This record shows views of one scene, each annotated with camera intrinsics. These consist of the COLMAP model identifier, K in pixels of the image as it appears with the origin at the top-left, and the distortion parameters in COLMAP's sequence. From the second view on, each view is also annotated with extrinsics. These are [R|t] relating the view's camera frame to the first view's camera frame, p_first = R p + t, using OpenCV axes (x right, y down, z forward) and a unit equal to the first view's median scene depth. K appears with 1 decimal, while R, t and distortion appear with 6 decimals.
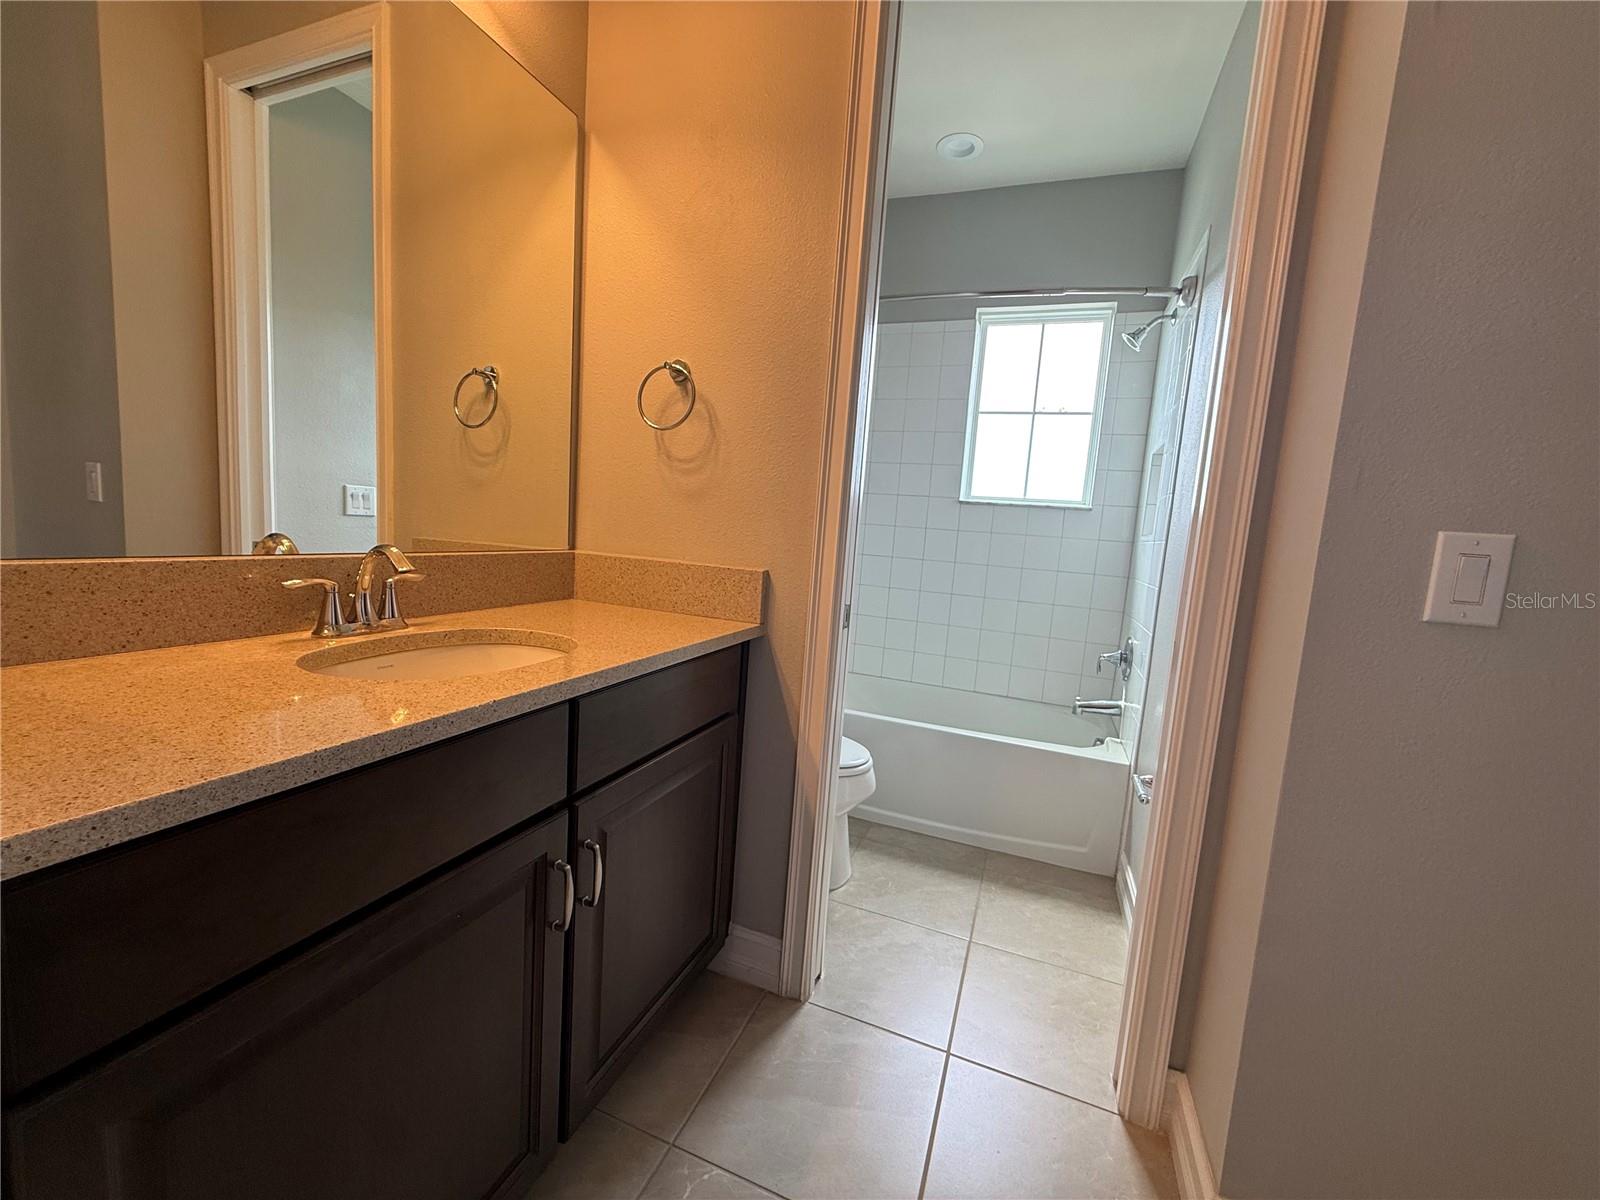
lens RADIAL K [[636.9, 0, 798.5], [0, 636.9, 601.8], [0, 0, 1]] dist [-0.001421, 0.000567]
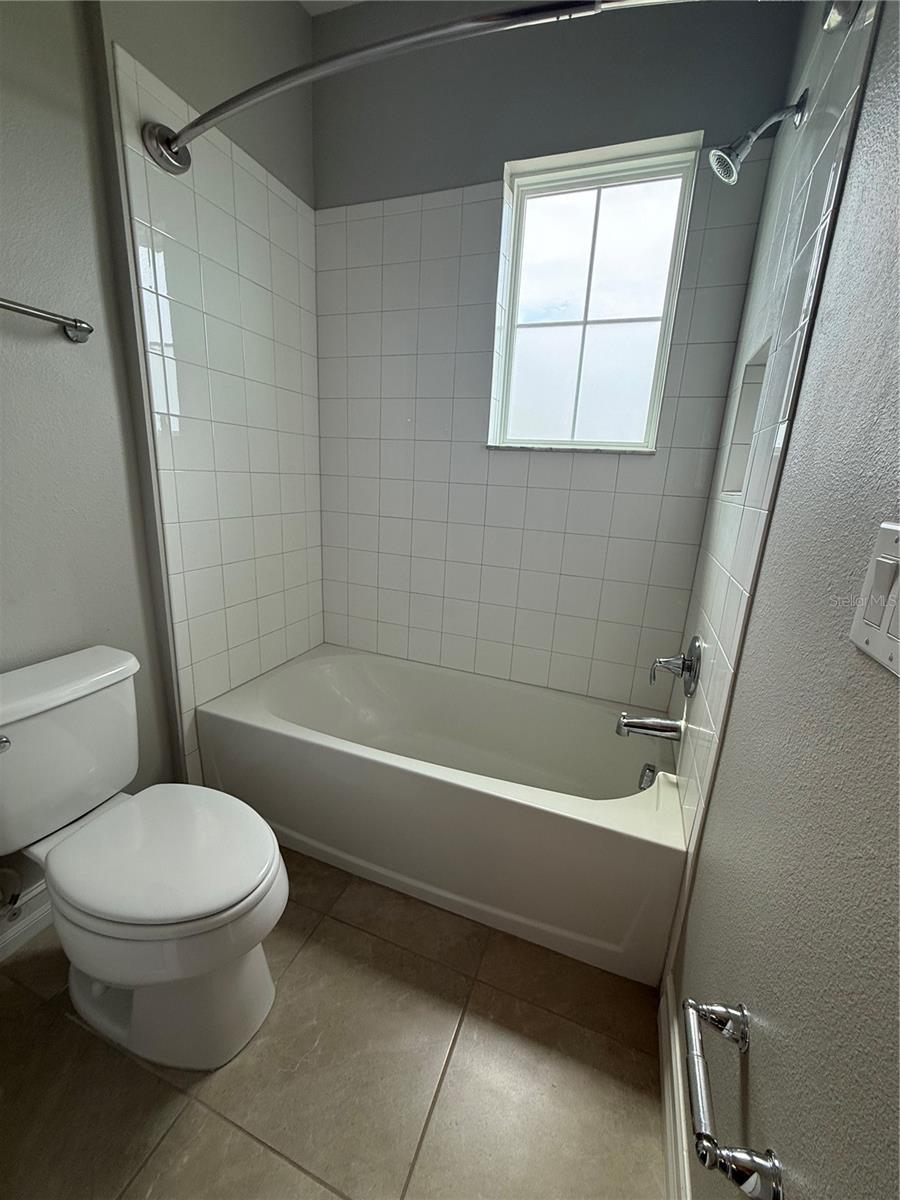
lens RADIAL K [[477.7, 0, 451.8], [0, 477.7, 597.6], [0, 0, 1]] dist [-0.001421, 0.000567]
pose [[0.999787, -0.020572, 0.001513, 0.238423], [0.020165, 0.990175, 0.138375, -0.066266], [-0.004345, -0.138315, 0.990379, 0.463155]]
